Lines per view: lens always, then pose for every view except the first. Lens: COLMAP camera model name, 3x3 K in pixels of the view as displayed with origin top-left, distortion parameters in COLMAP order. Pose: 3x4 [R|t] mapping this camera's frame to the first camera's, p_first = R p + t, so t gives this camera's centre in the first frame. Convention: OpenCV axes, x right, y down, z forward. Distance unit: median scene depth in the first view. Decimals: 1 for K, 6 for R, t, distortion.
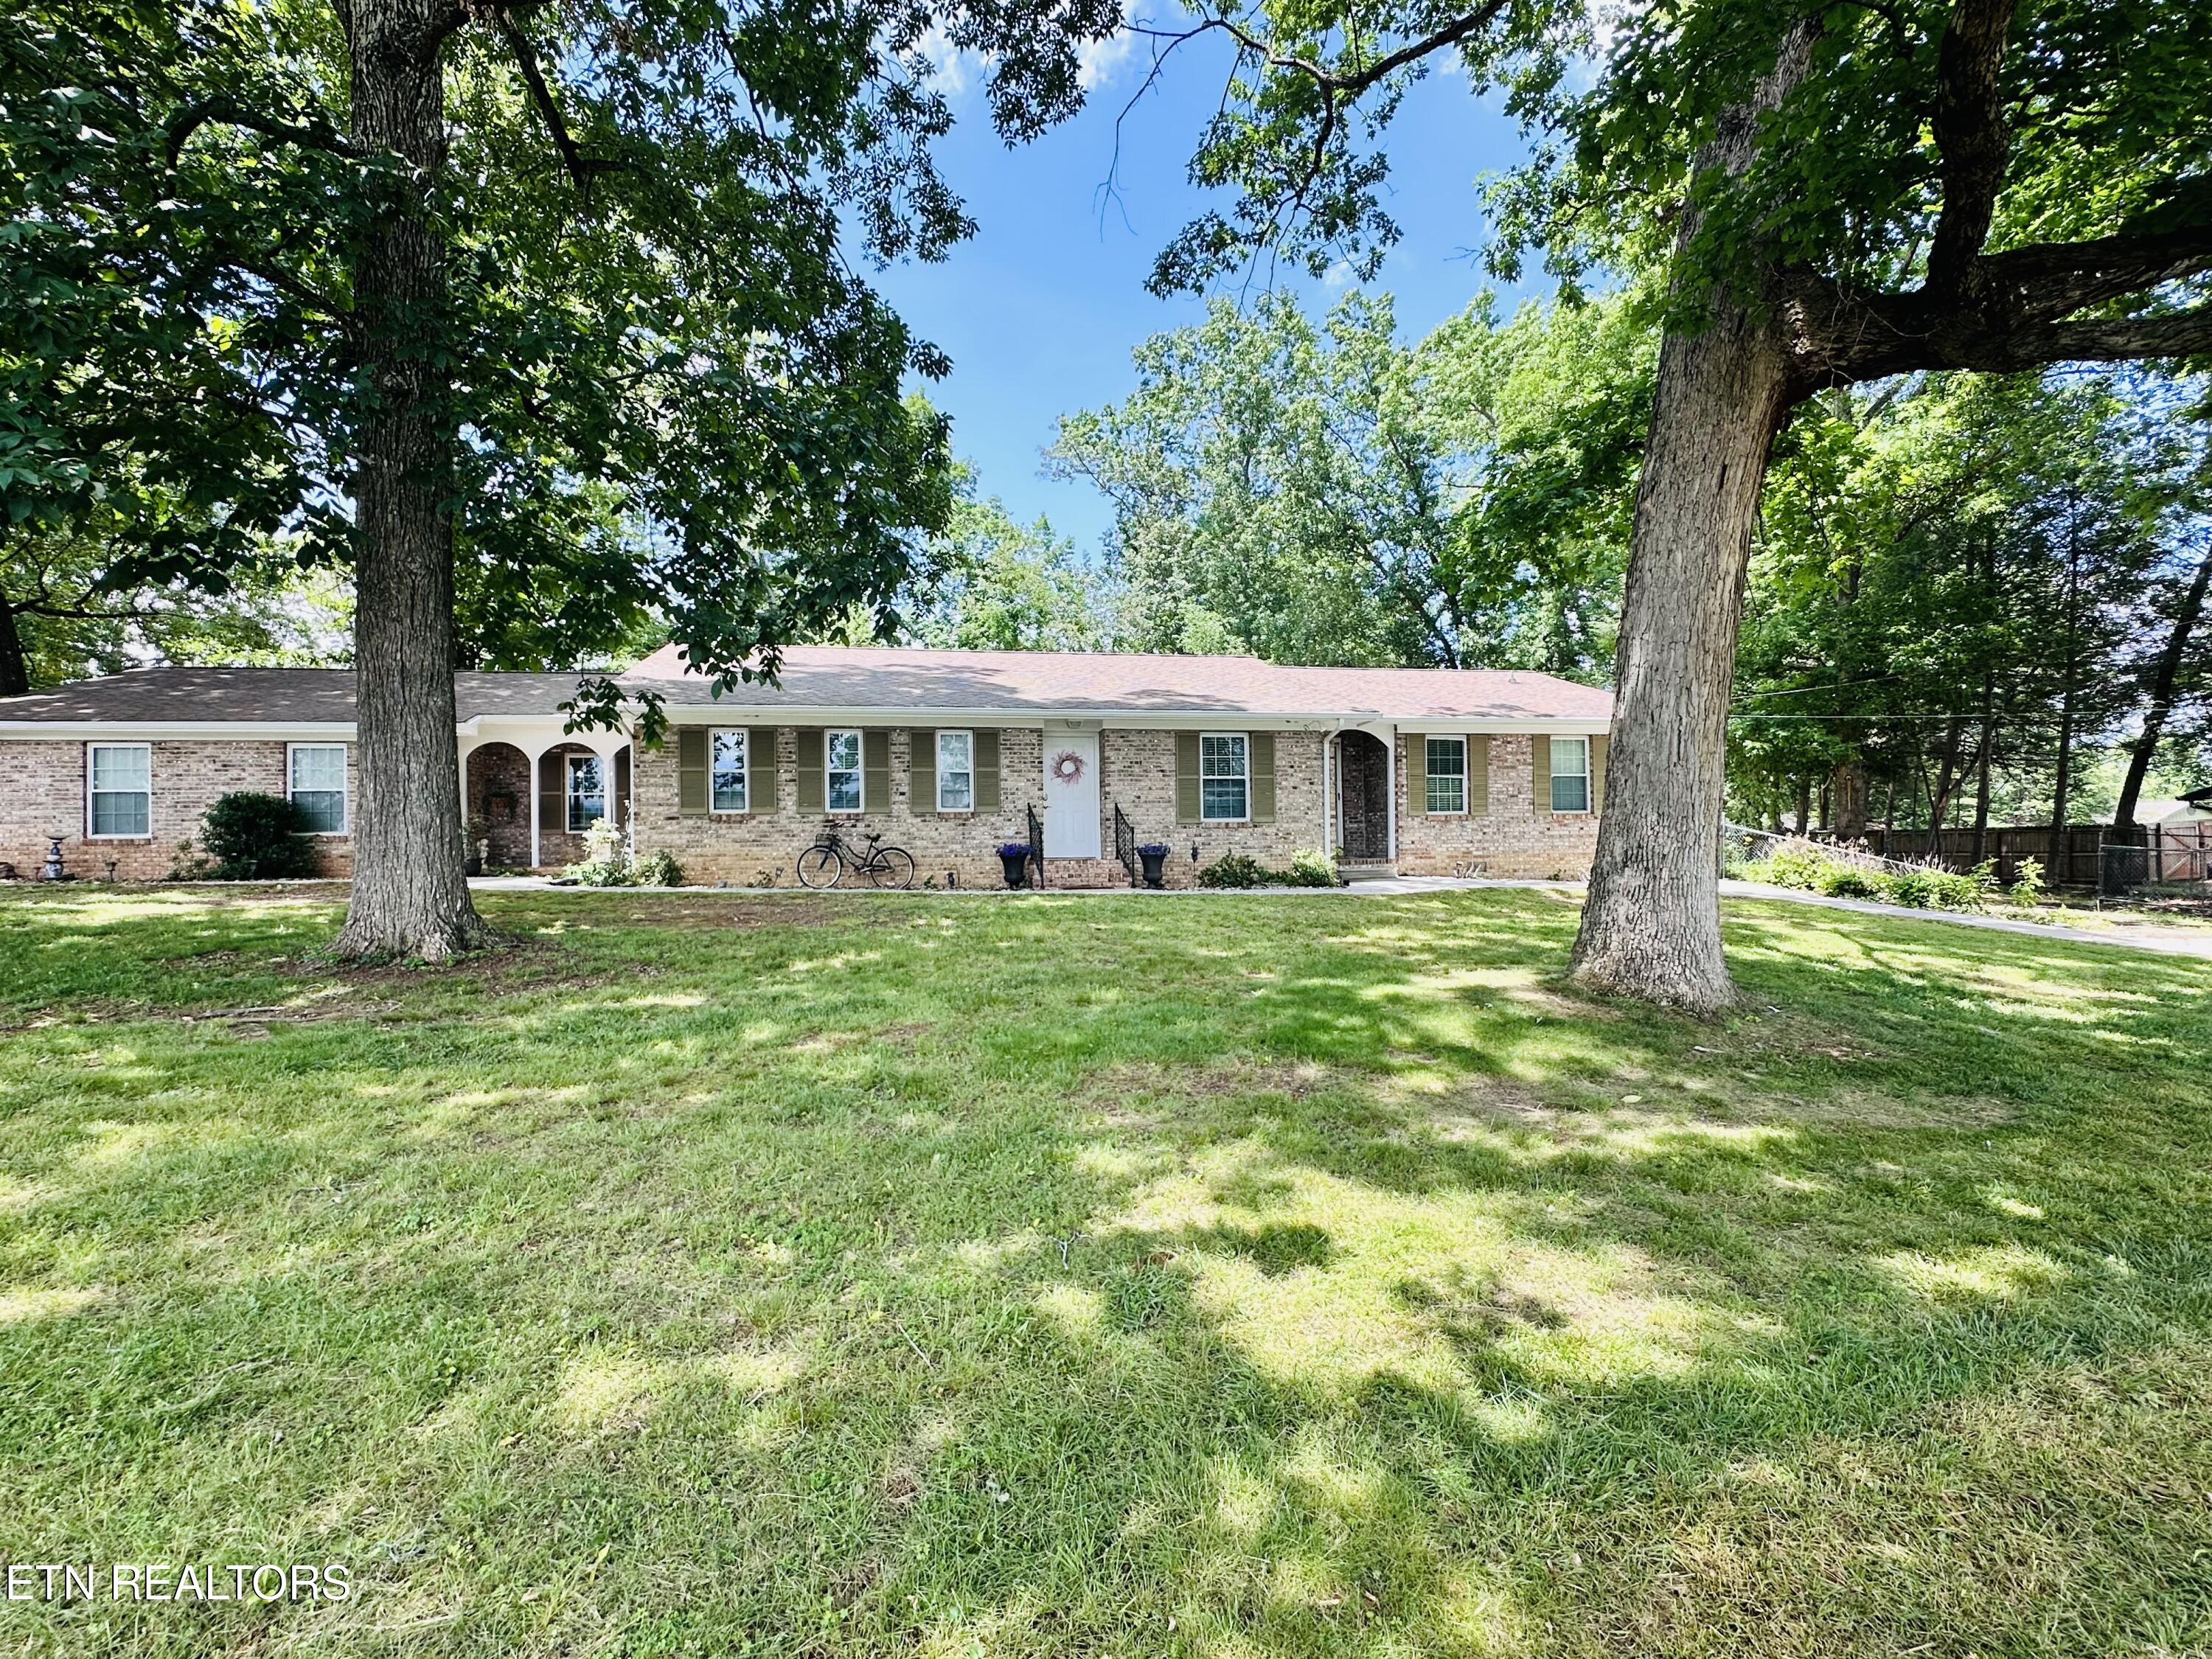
lens RADIAL K [[1025.1, 0, 1109.3], [0, 1025.1, 827.0], [0, 0, 1]] dist [-0.001798, 0.000823]
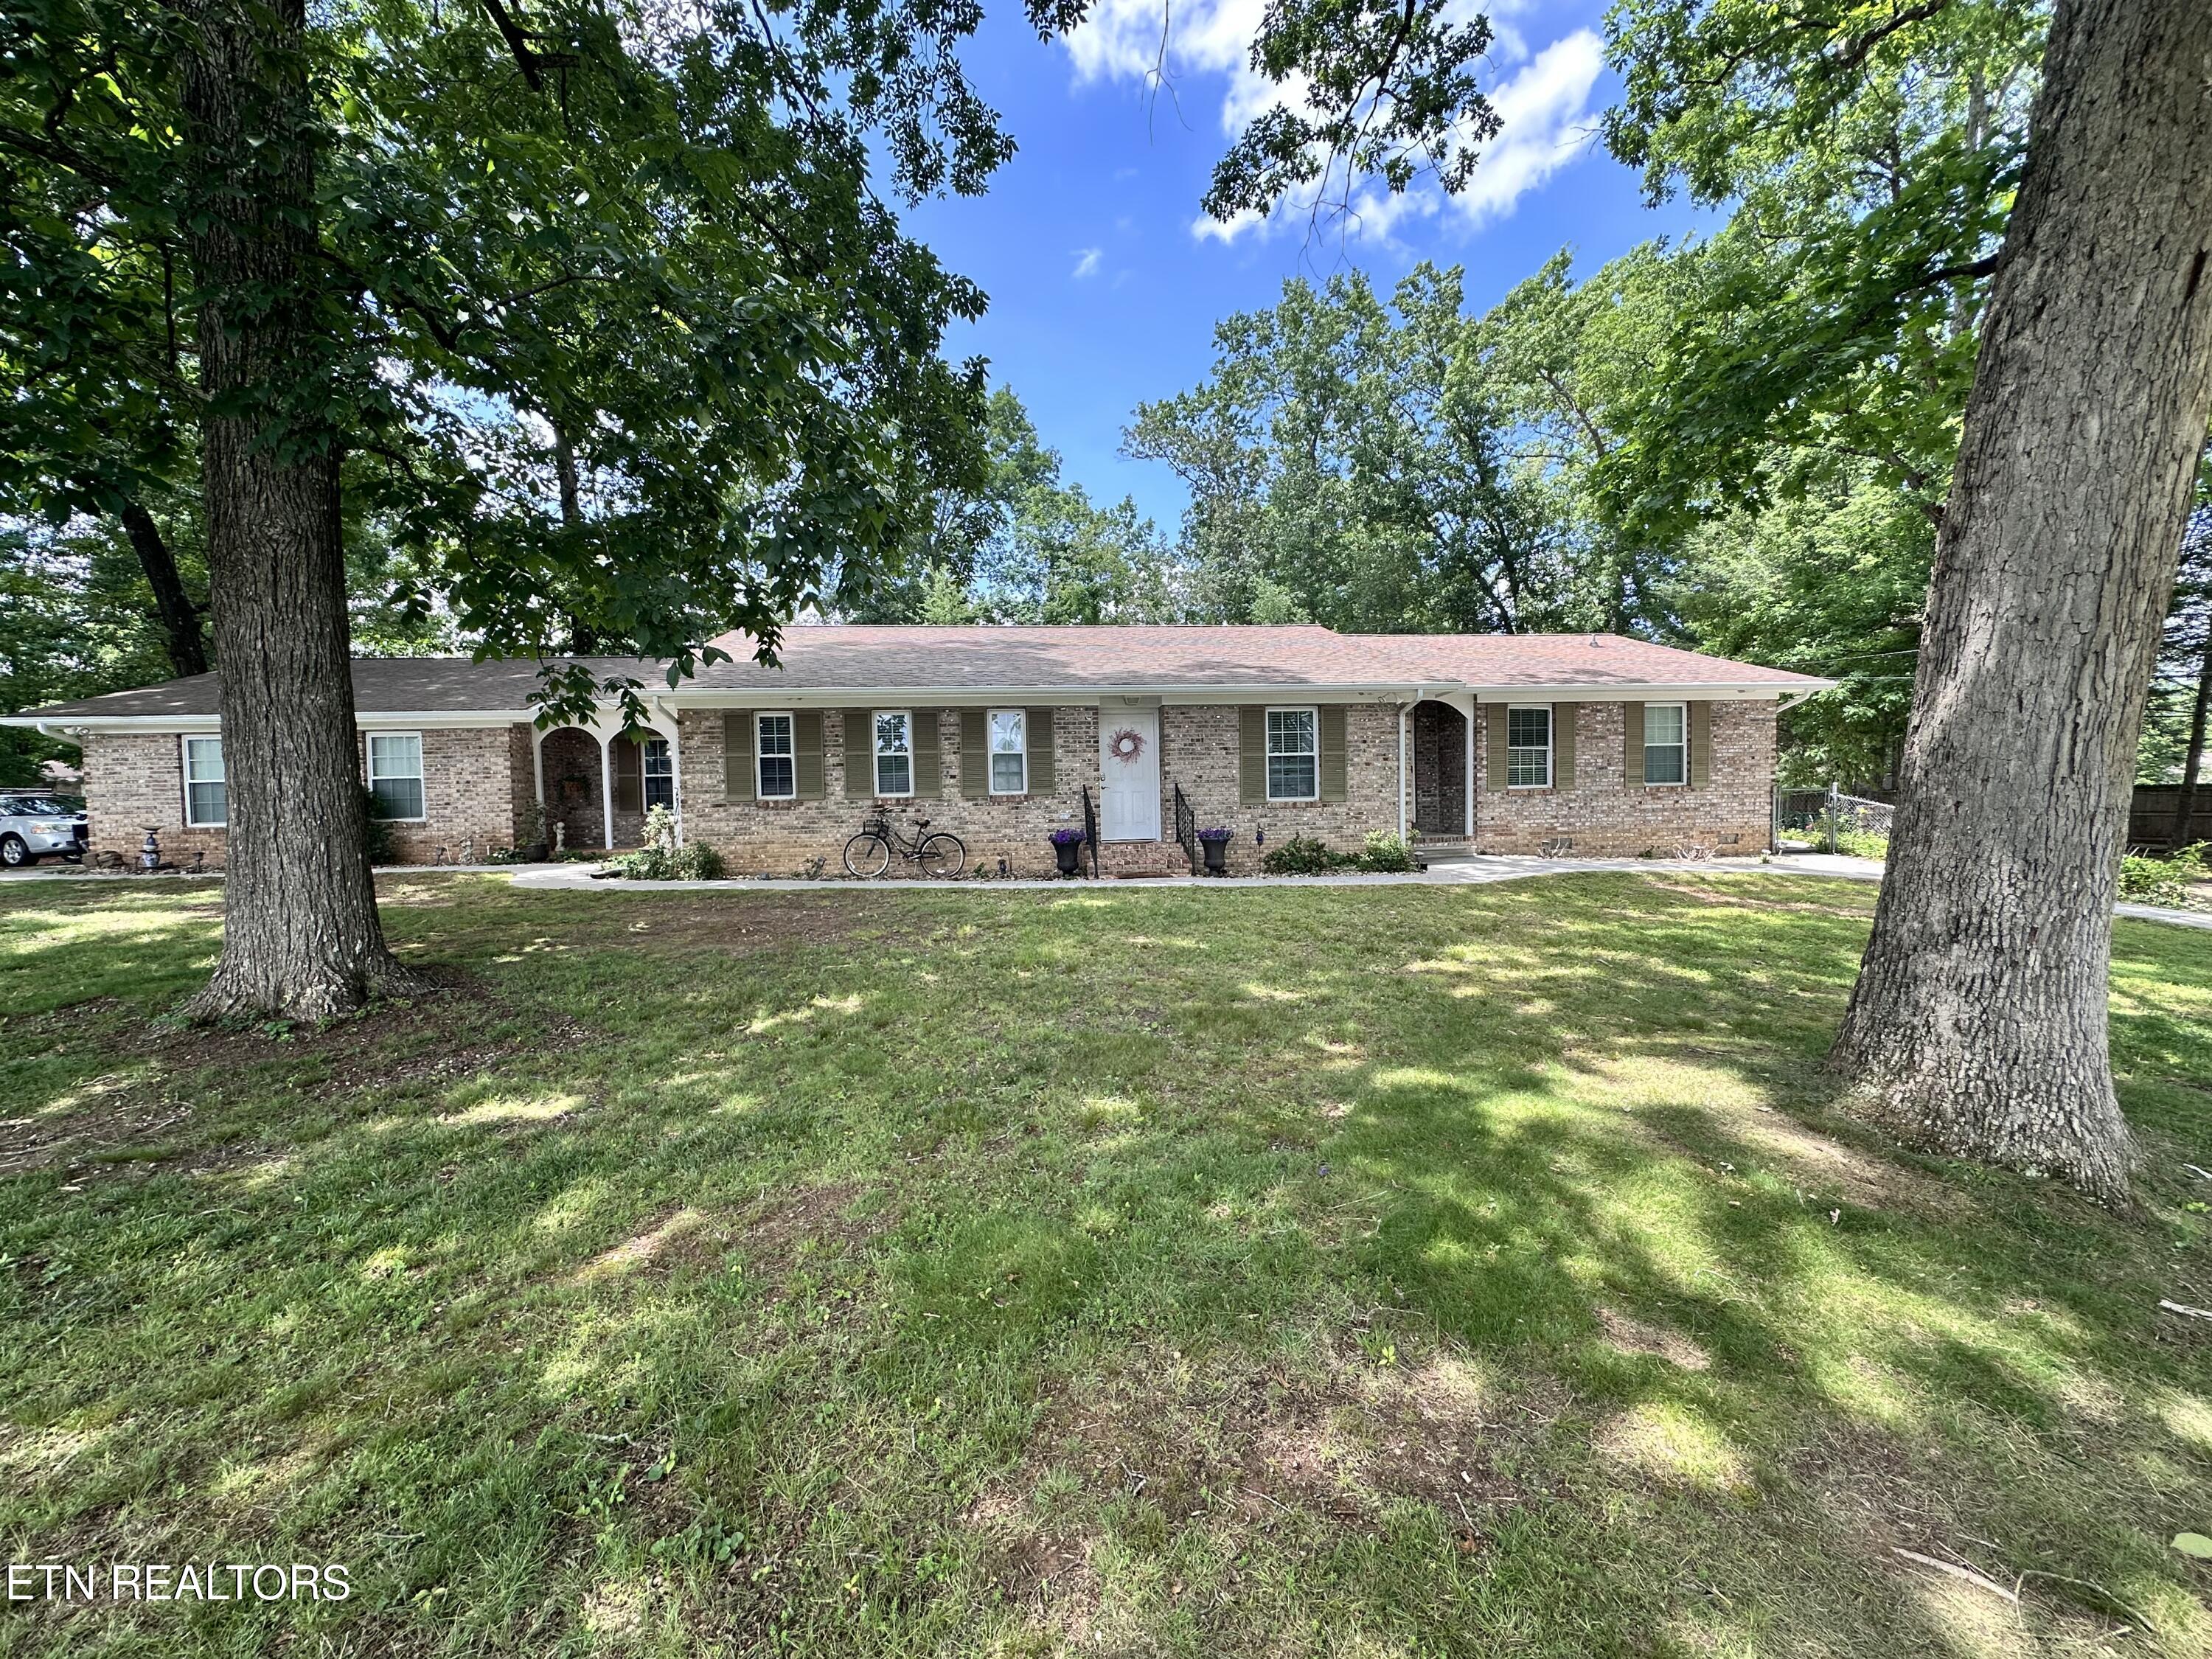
lens RADIAL K [[876.0, 0, 1117.0], [0, 876.0, 829.6], [0, 0, 1]] dist [-0.003140, -0.000930]
pose [[0.996632, -0.004515, -0.081882, 0.018687], [0.009216, 0.998325, 0.057119, -0.028777], [0.081487, -0.057681, 0.995004, 0.194643]]
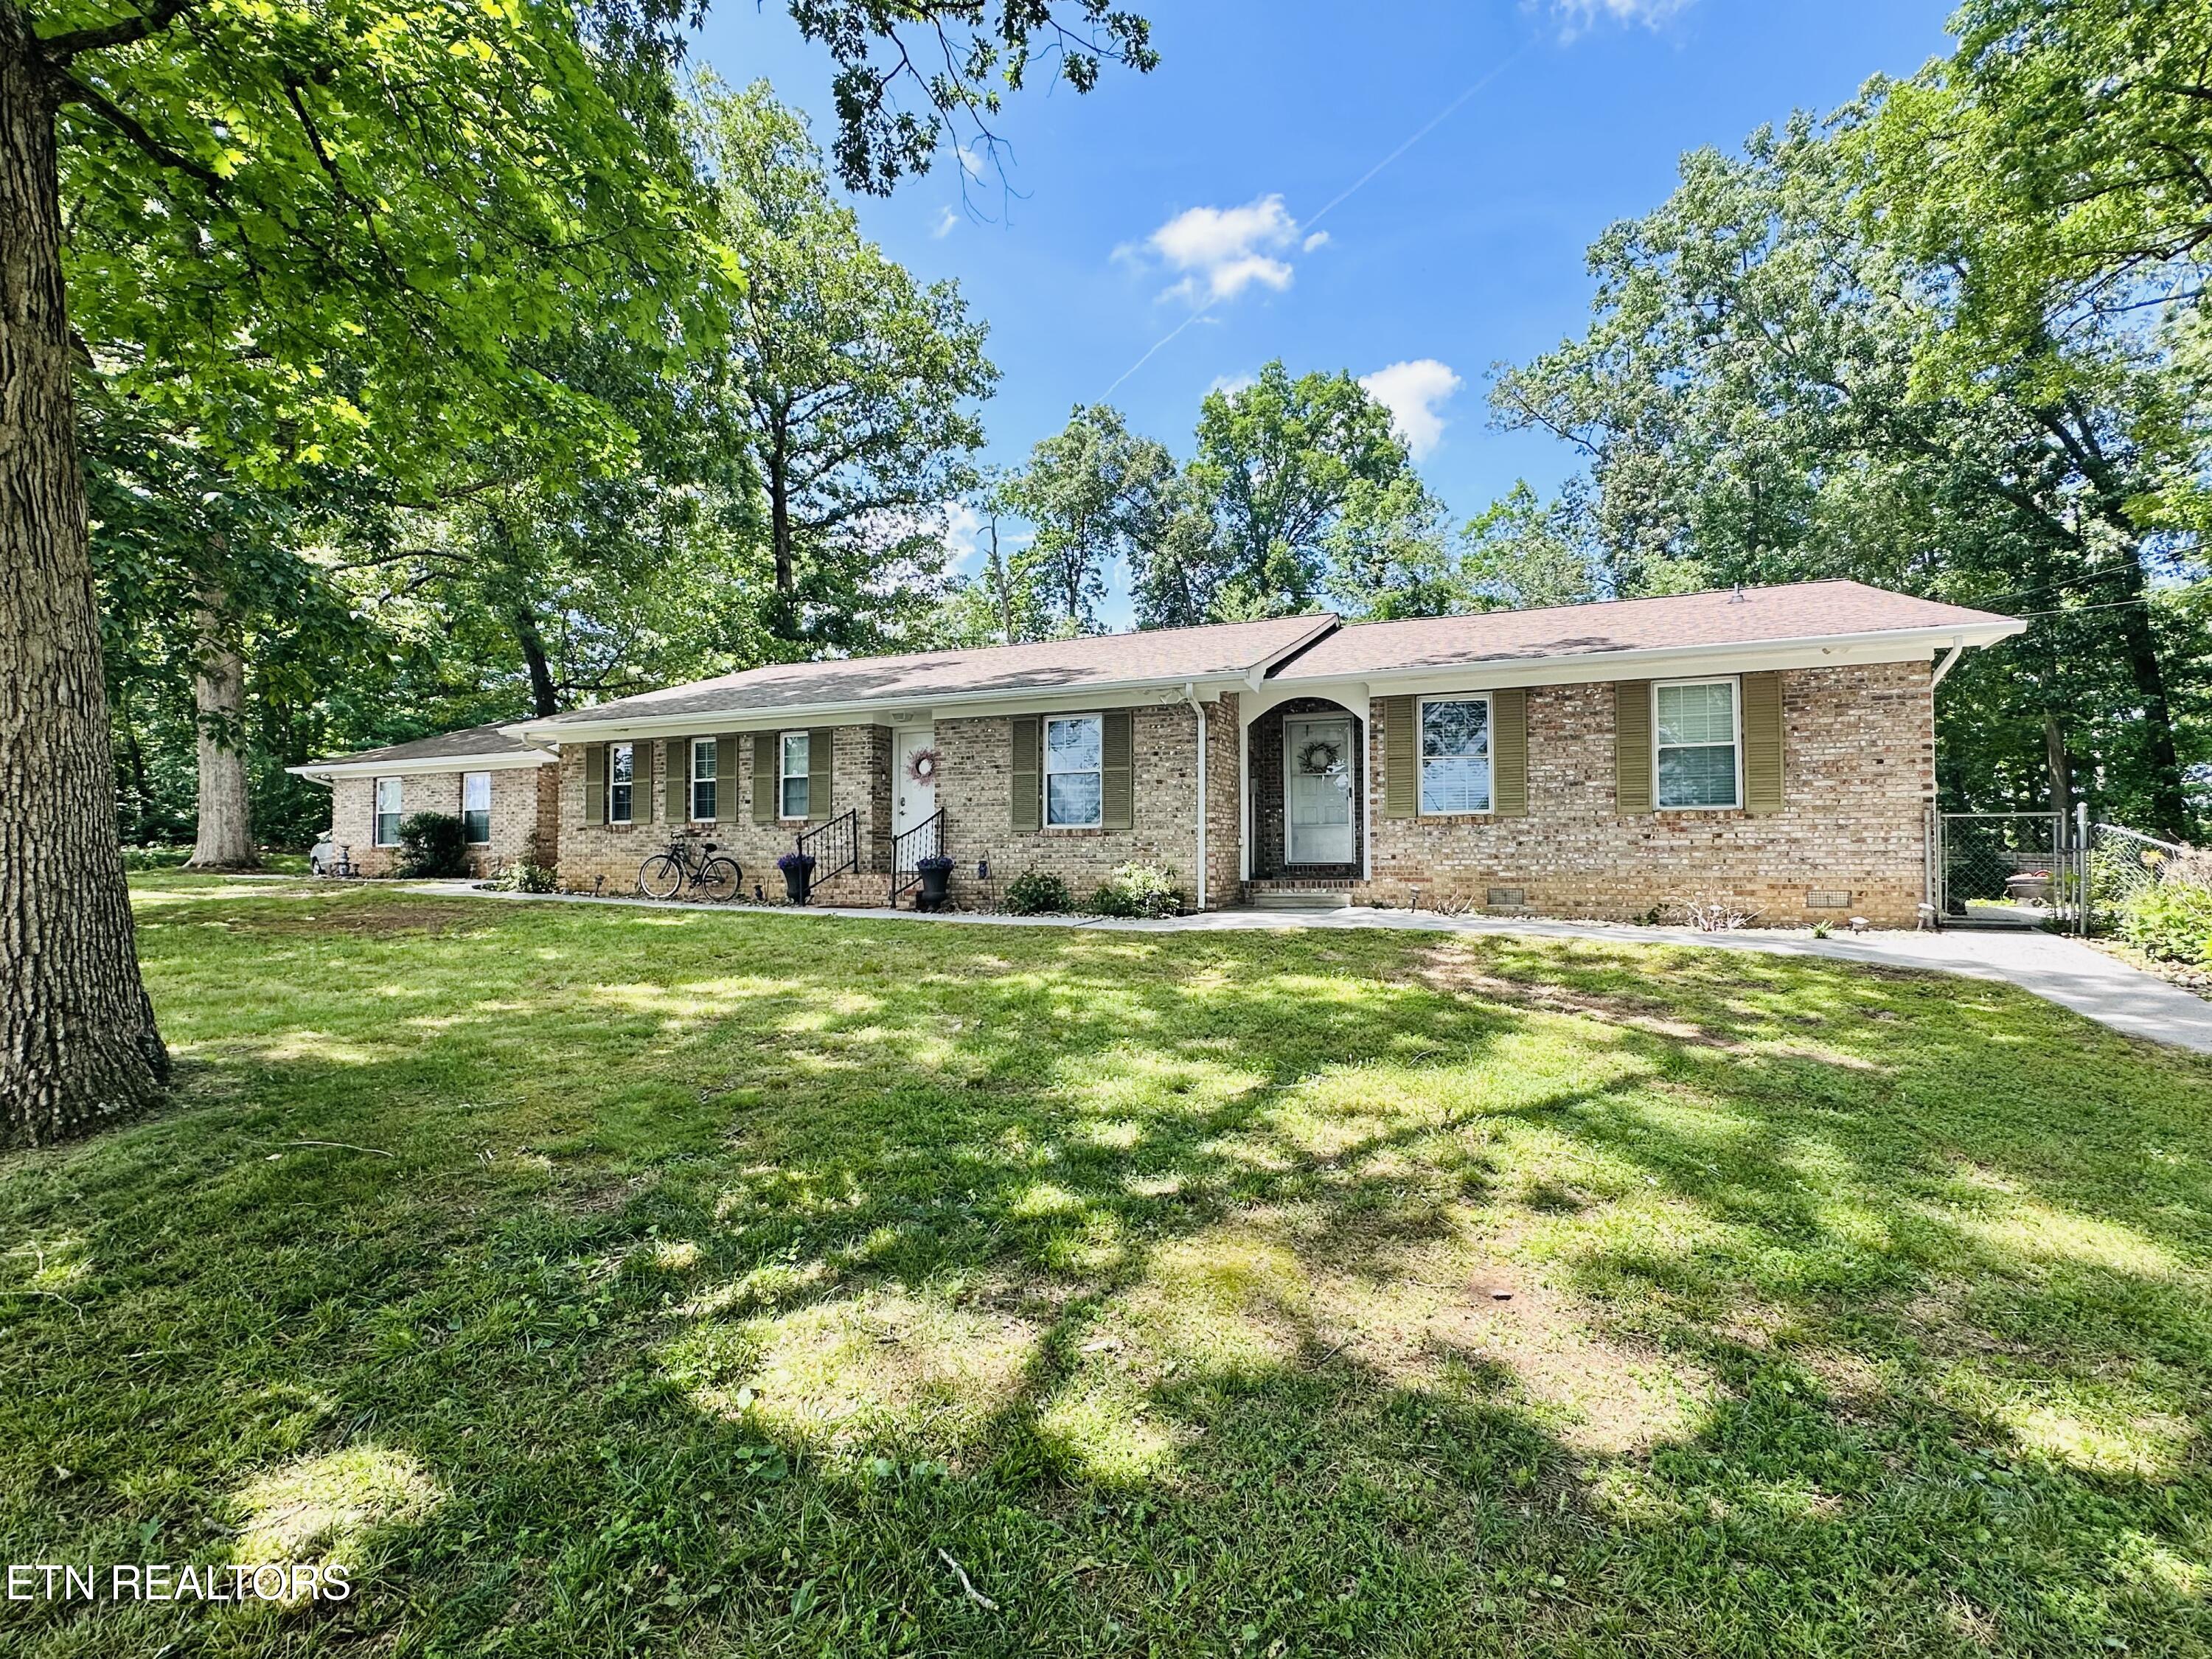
lens RADIAL K [[1025.1, 0, 1091.5], [0, 1025.1, 824.9], [0, 0, 1]] dist [-0.001798, 0.000823]
pose [[0.832305, -0.007928, -0.554261, 0.598054], [0.005181, 0.999965, -0.006524, -0.003165], [0.554294, 0.002558, 0.832317, 0.389571]]
